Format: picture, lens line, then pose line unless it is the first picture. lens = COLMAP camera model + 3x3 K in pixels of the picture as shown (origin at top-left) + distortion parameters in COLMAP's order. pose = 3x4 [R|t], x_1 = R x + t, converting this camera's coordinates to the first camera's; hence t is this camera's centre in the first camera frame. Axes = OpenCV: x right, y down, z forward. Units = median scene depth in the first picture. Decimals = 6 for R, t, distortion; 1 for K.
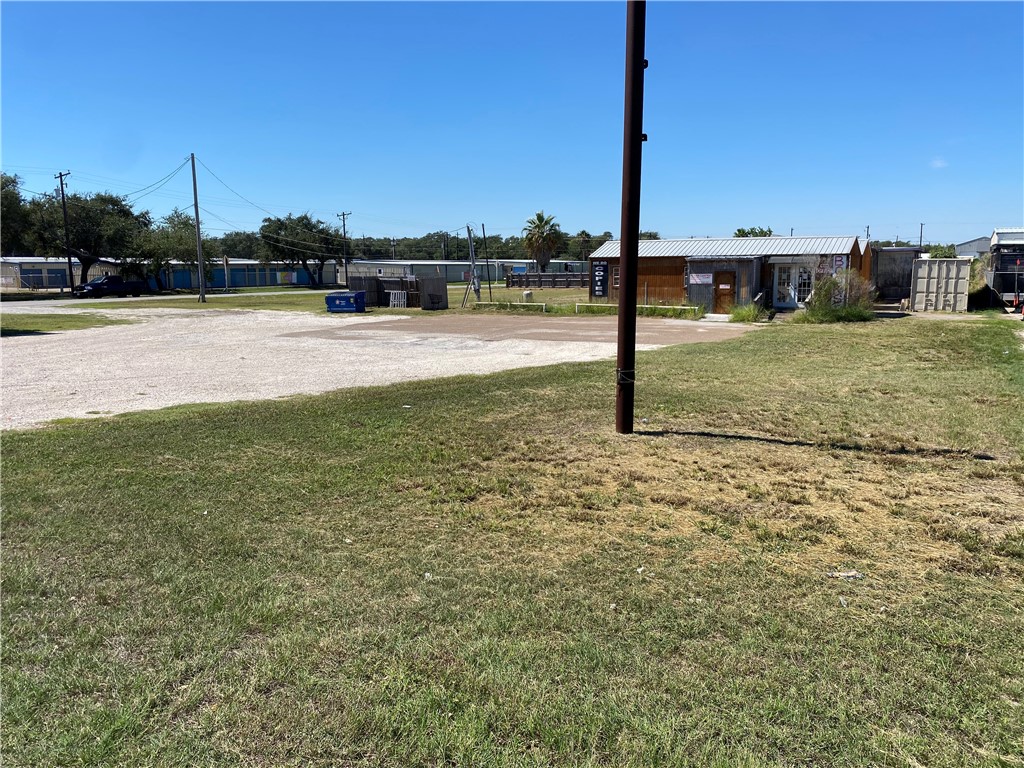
lens RADIAL K [[768.8, 0, 506.2], [0, 768.8, 363.7], [0, 0, 1]] dist [0.094276, -0.182403]
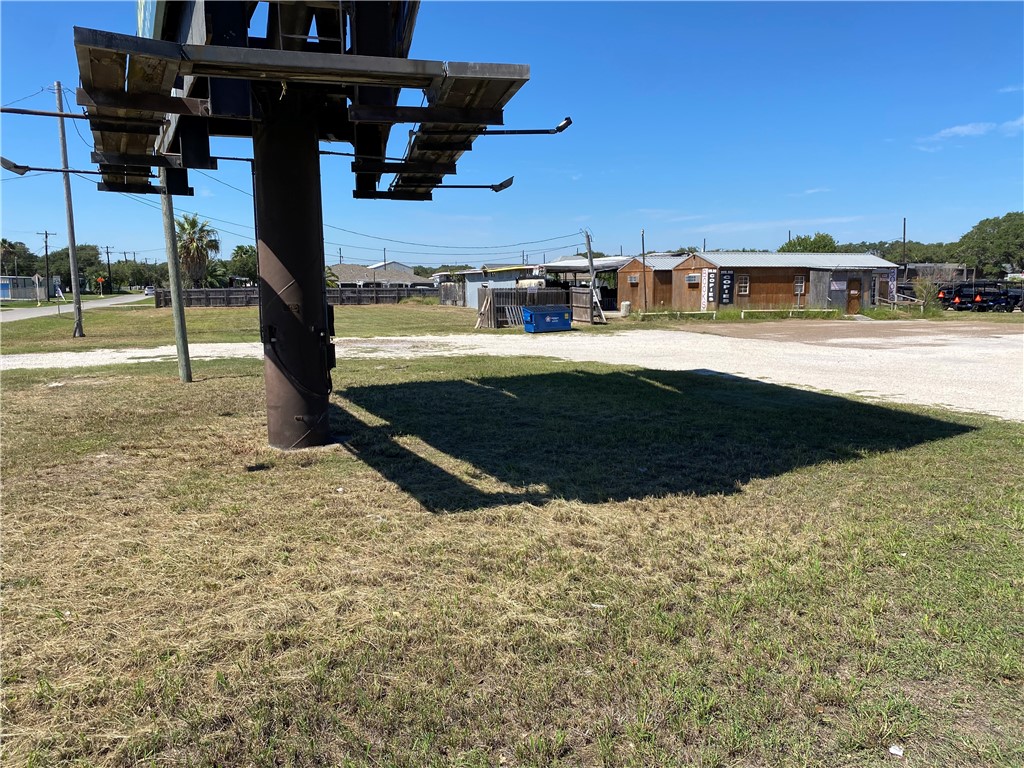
lens RADIAL K [[757.0, 0, 512.0], [0, 757.0, 384.0], [0, 0, 1]] dist [0.000894, -0.012474]
pose [[0.643667, -0.101240, 0.758579, -0.859161], [0.098252, 0.993941, 0.049284, -0.057953], [-0.758972, 0.042809, 0.649714, 0.552671]]
